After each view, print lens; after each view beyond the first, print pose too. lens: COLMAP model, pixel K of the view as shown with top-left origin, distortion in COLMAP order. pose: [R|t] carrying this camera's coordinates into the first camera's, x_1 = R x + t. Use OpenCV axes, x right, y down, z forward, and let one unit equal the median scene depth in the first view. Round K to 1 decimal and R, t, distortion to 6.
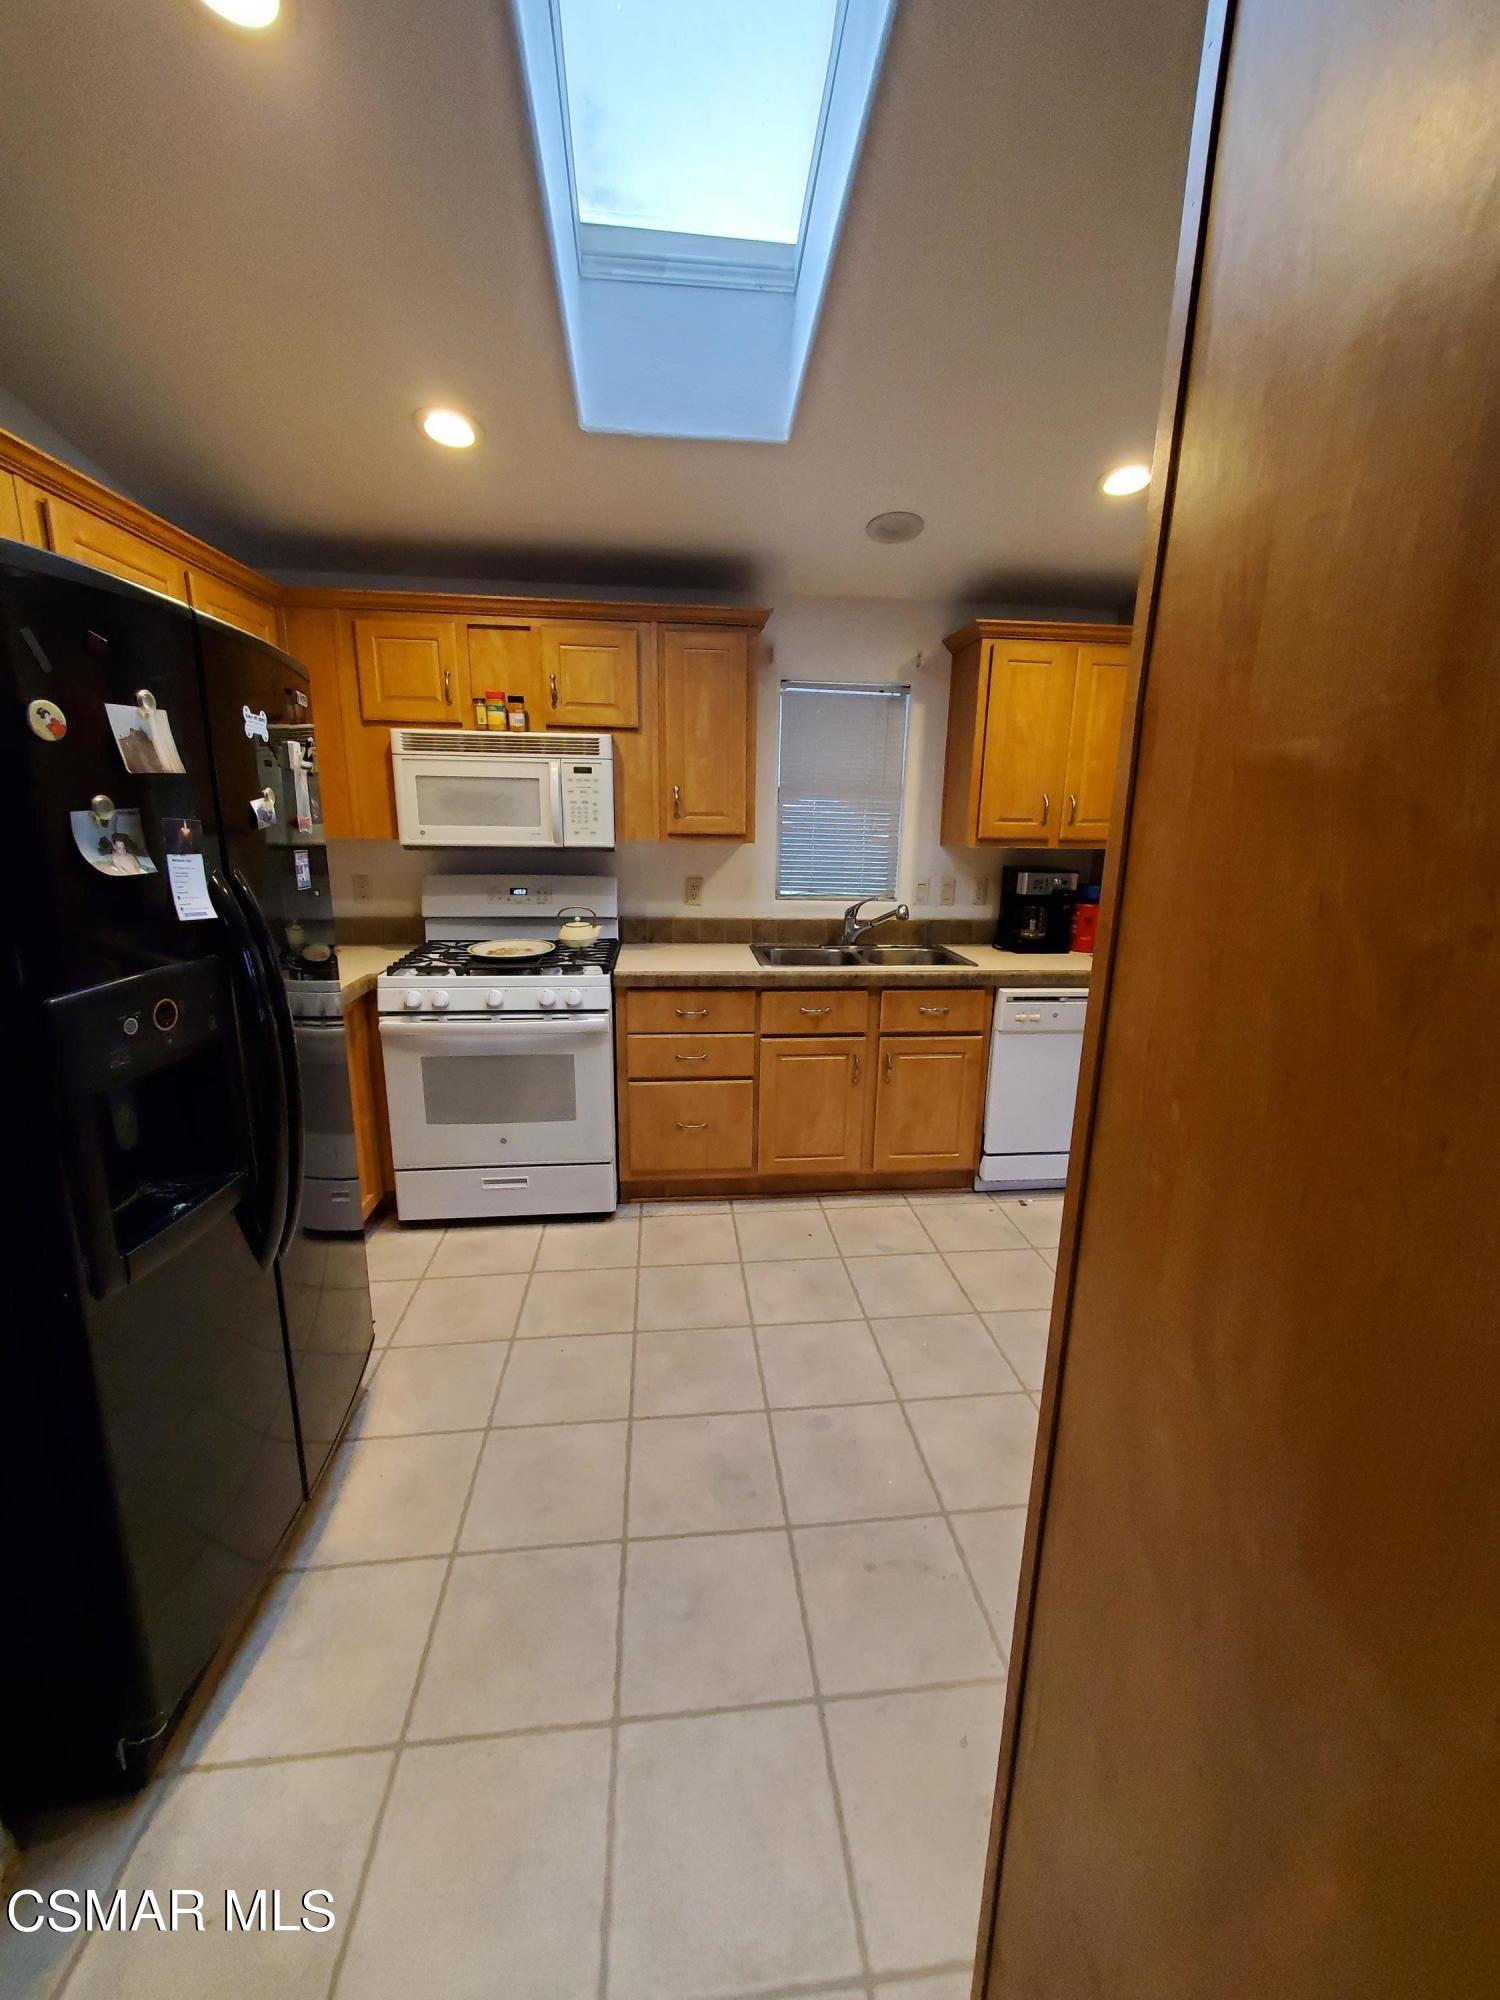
lens RADIAL K [[787.1, 0, 751.1], [0, 787.1, 989.2], [0, 0, 1]] dist [-0.000069, 0.000124]
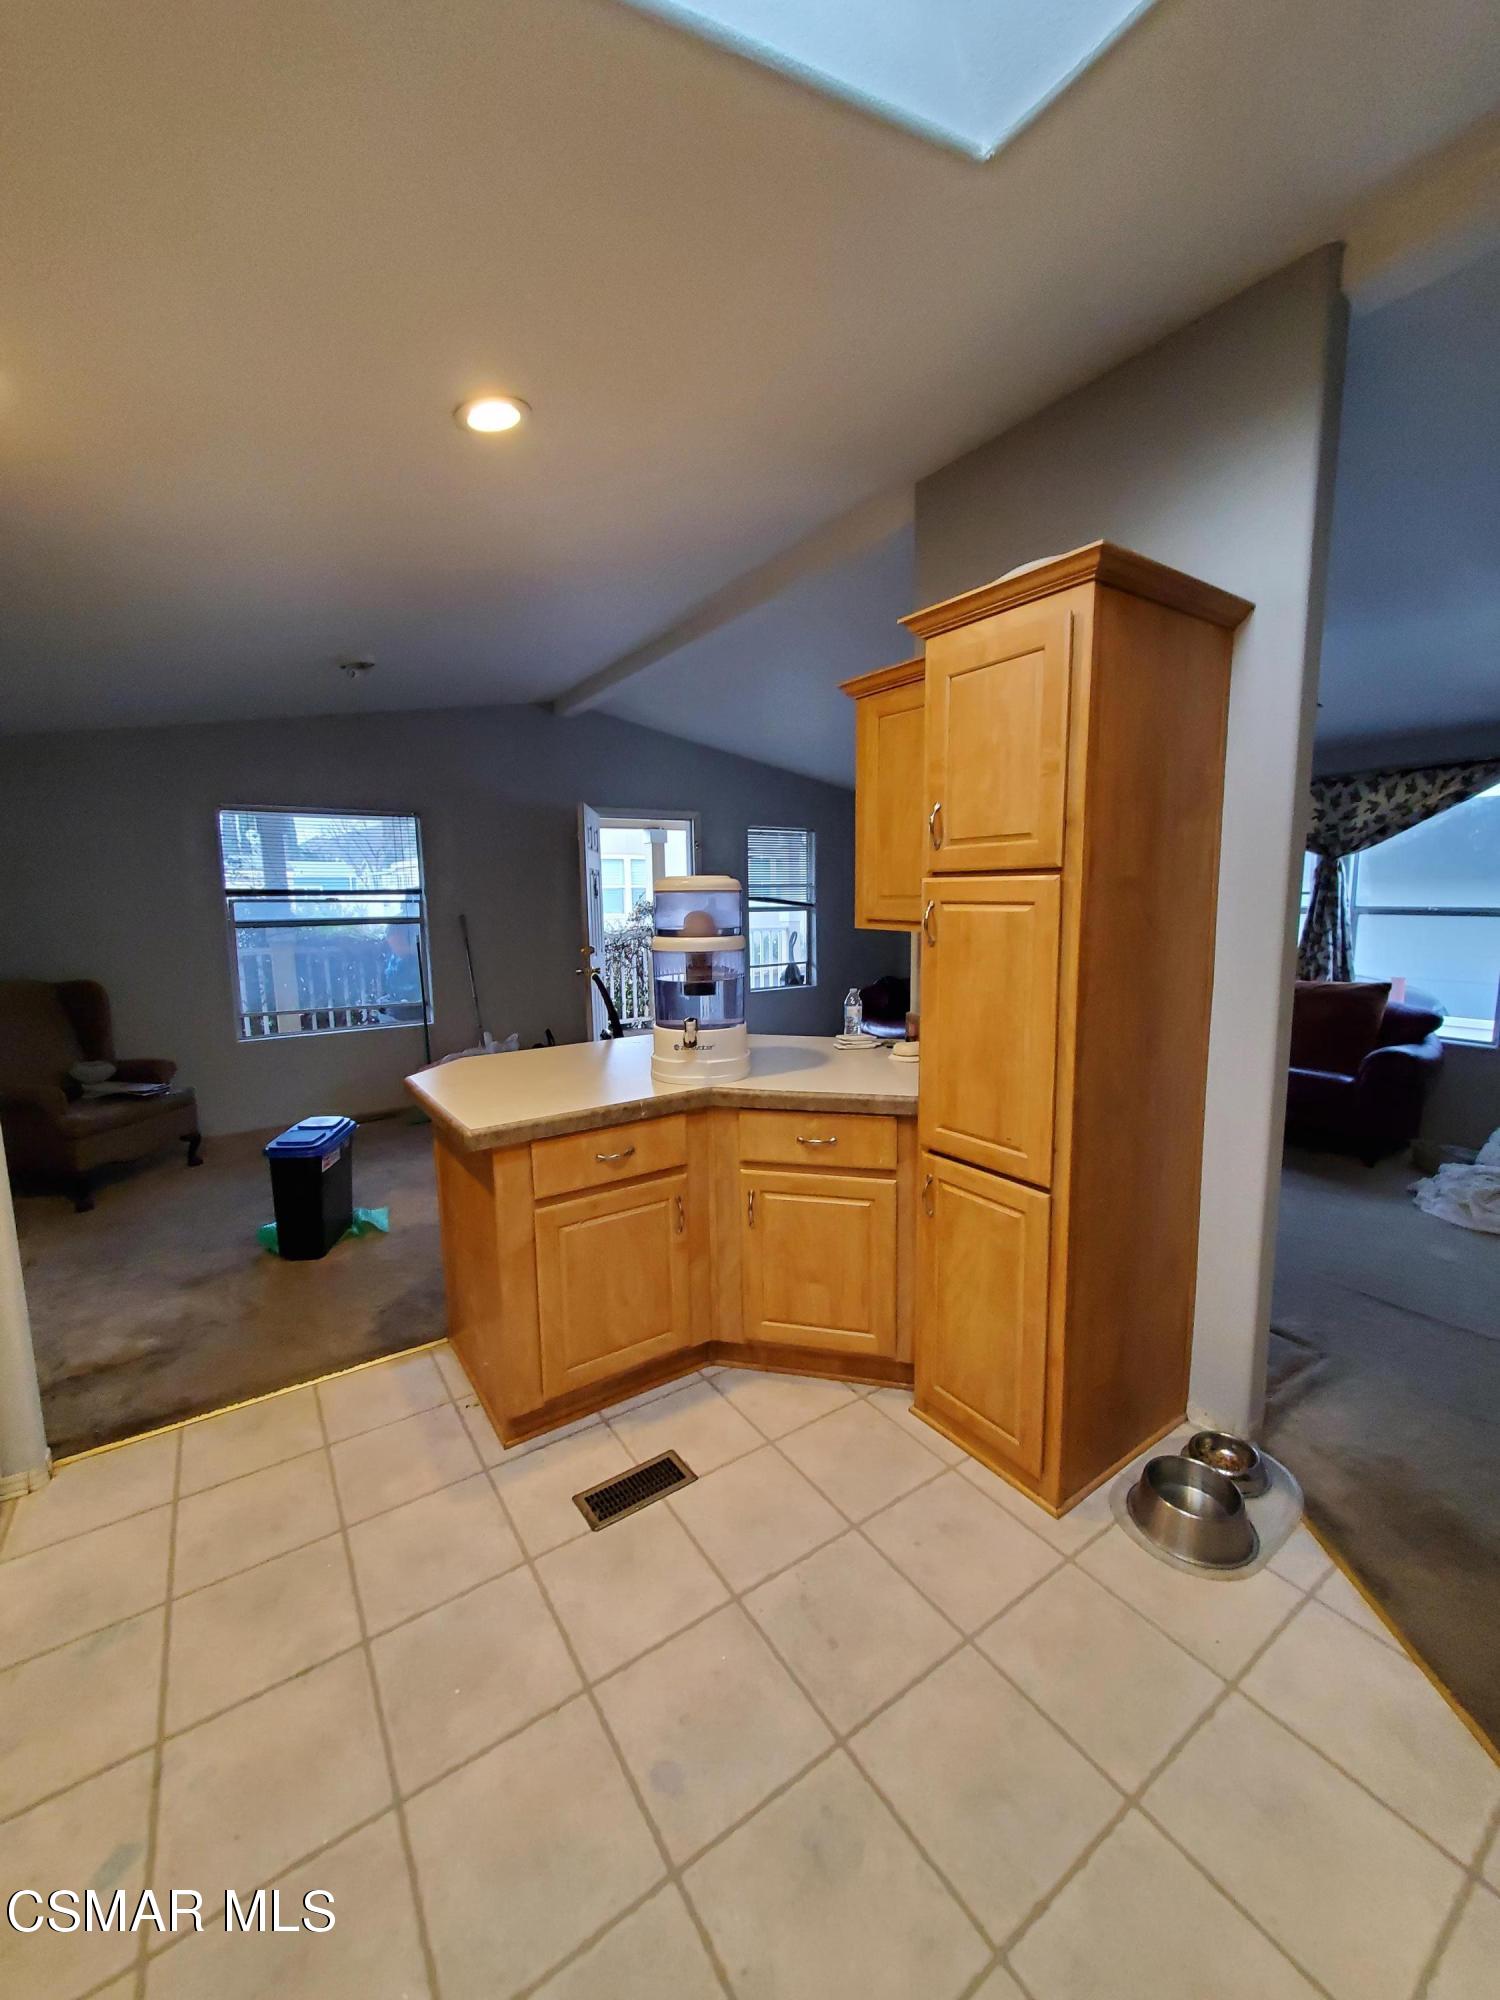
lens RADIAL K [[787.1, 0, 751.1], [0, 787.1, 989.2], [0, 0, 1]] dist [-0.000069, 0.000124]
pose [[-0.464779, -0.124311, 0.876657, -0.473237], [0.203352, 0.948643, 0.242330, -0.258704], [-0.861759, 0.290900, -0.415631, 1.046568]]
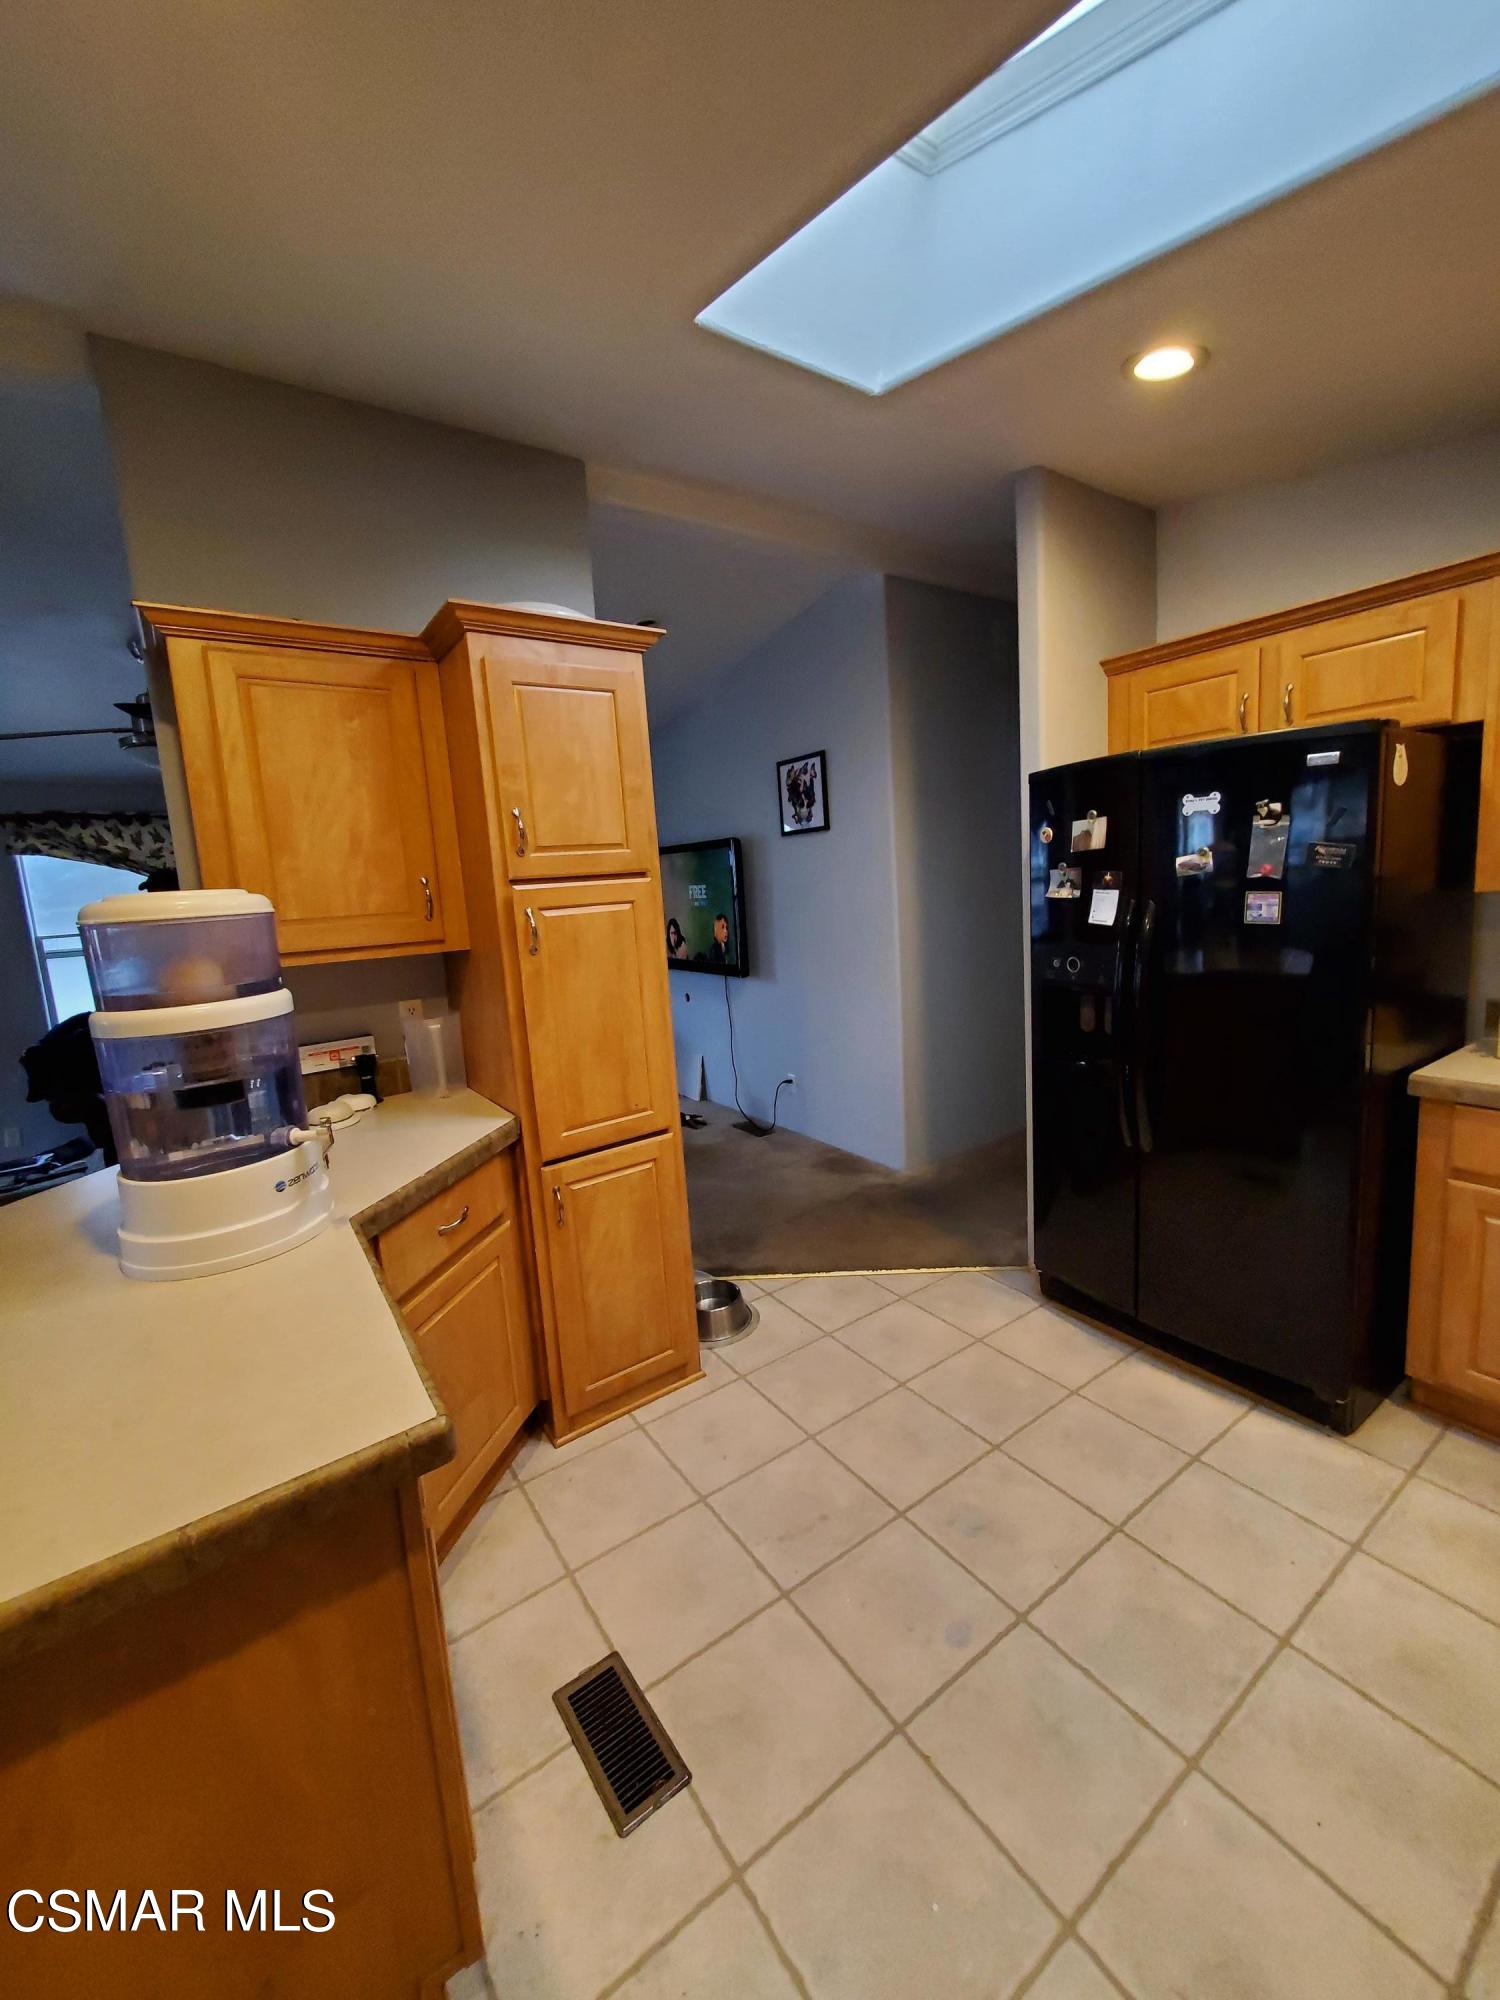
lens RADIAL K [[787.1, 0, 751.1], [0, 787.1, 989.2], [0, 0, 1]] dist [-0.000069, 0.000124]
pose [[-0.879009, 0.104969, -0.465108, 0.587308], [-0.057992, 0.944688, 0.322803, -0.315645], [0.473266, 0.310719, -0.824302, 1.385338]]
